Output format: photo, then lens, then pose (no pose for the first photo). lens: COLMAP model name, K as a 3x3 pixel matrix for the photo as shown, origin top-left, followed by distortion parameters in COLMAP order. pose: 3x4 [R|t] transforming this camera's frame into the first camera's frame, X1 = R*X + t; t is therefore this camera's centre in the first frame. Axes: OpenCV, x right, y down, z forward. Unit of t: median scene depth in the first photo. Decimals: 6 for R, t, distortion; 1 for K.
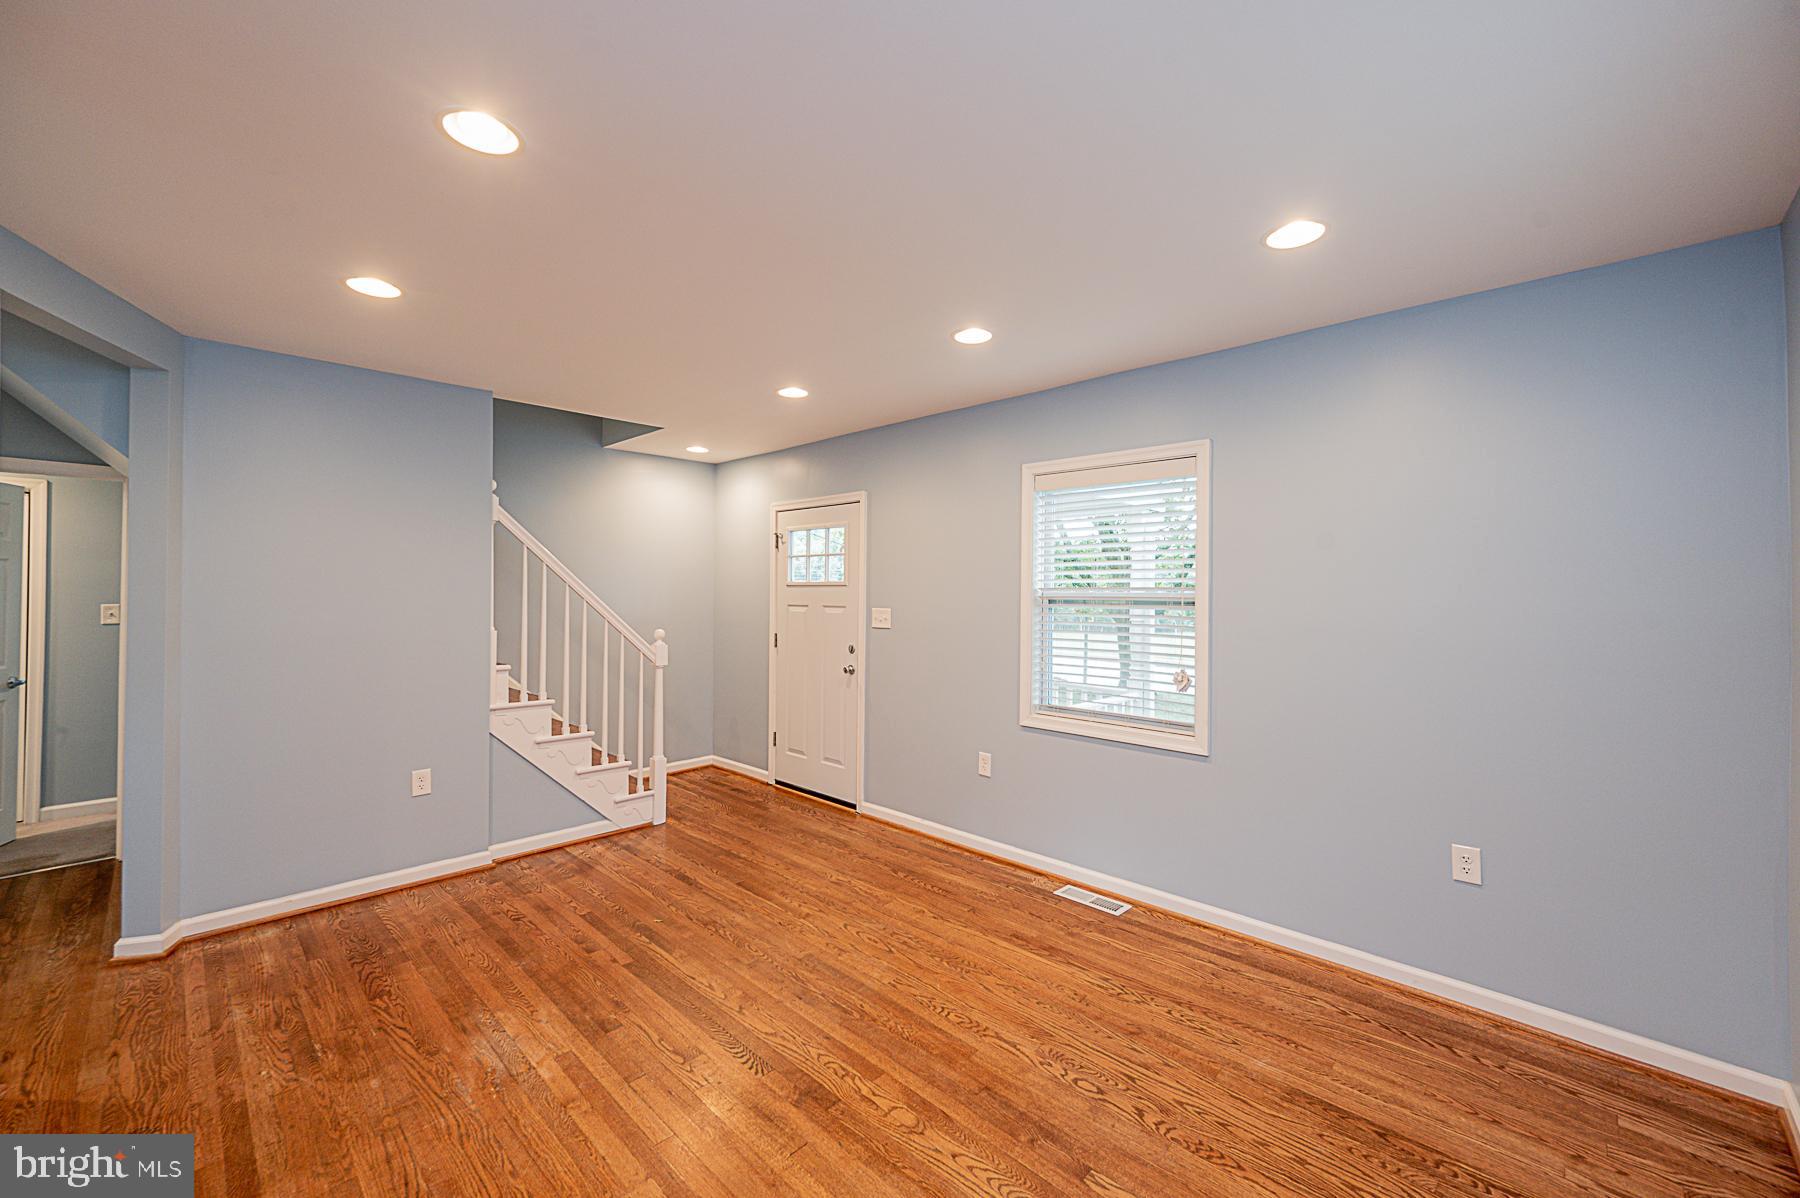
lens RADIAL K [[725.4, 0, 904.5], [0, 725.4, 587.2], [0, 0, 1]] dist [0.000854, -0.000181]
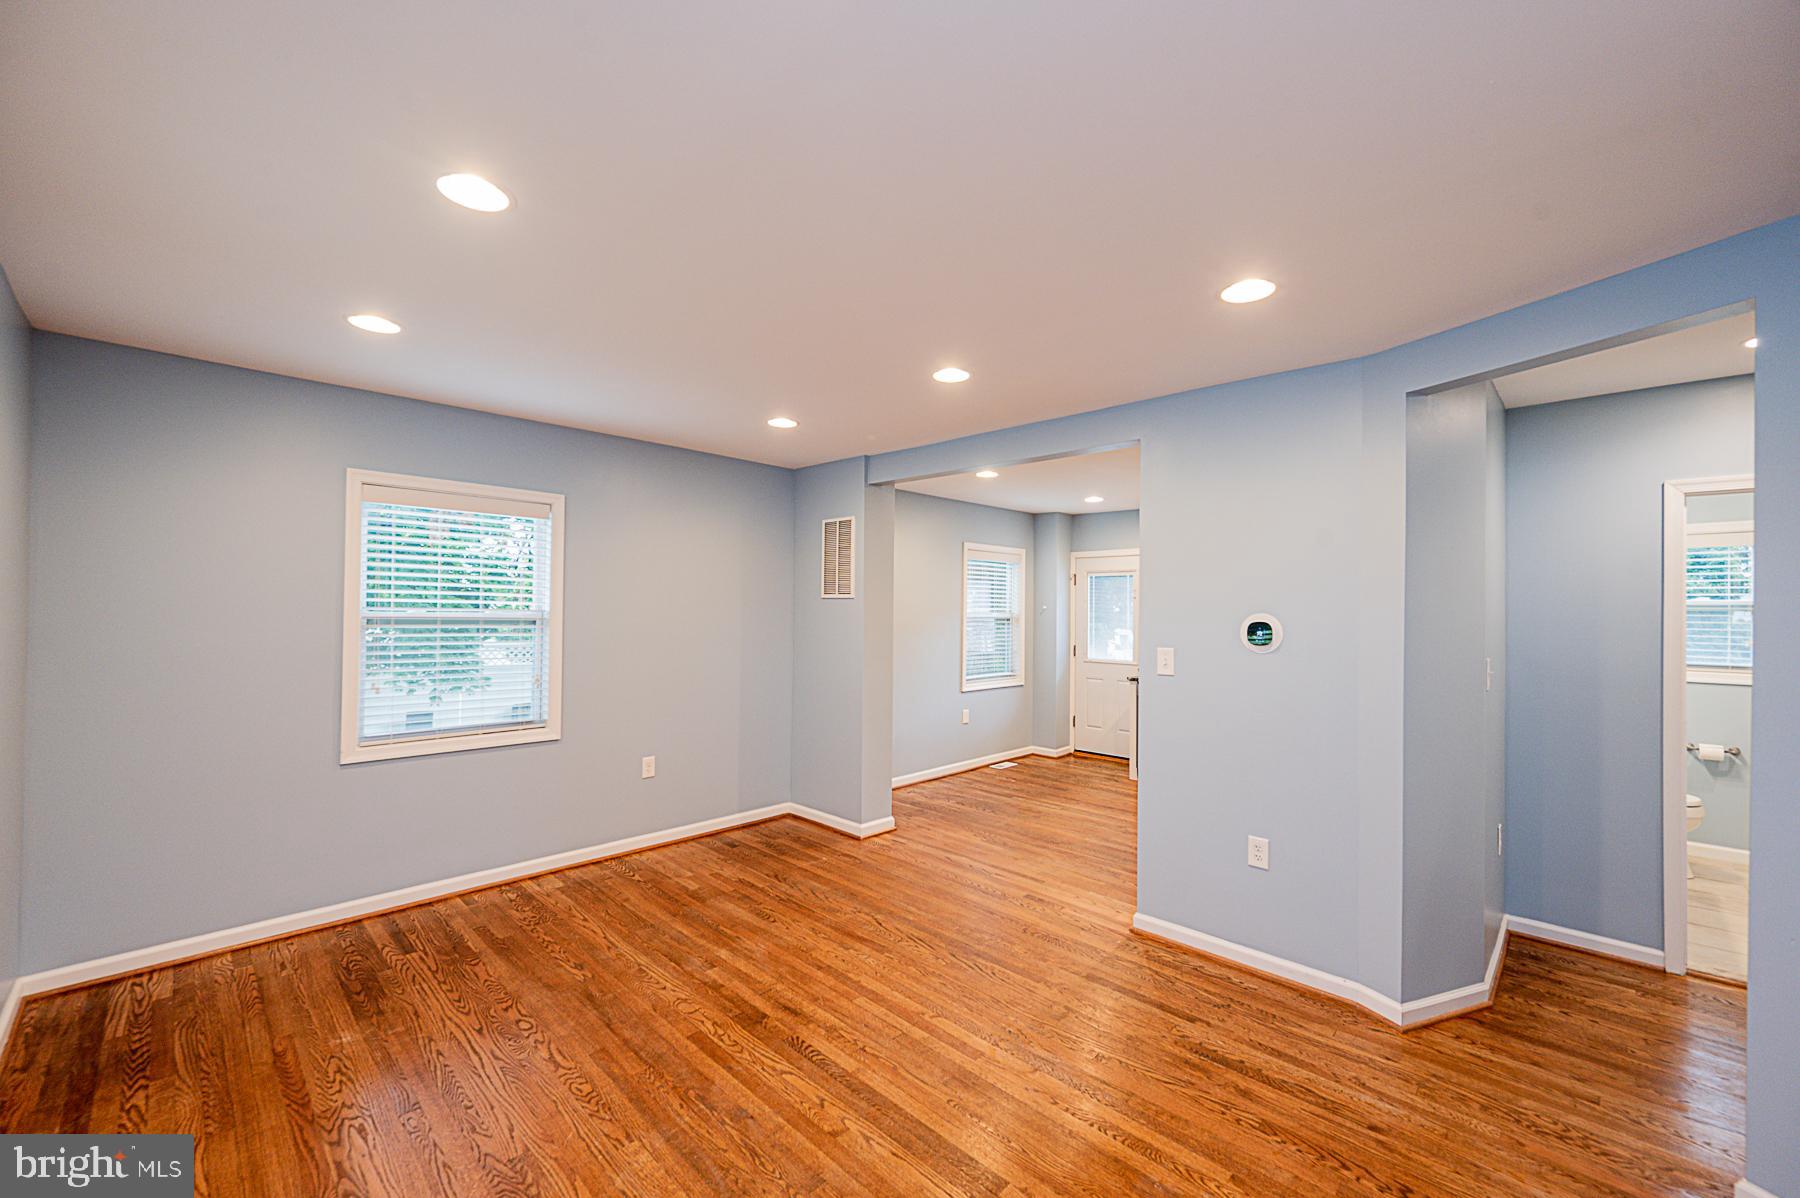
lens RADIAL K [[711.5, 0, 901.2], [0, 711.5, 608.4], [0, 0, 1]] dist [0.000632, 0.000090]
pose [[-0.999853, -0.016738, 0.003826, -0.250899], [-0.016774, 0.999815, -0.009450, -0.005514], [-0.003667, -0.009513, -0.999948, 1.484574]]
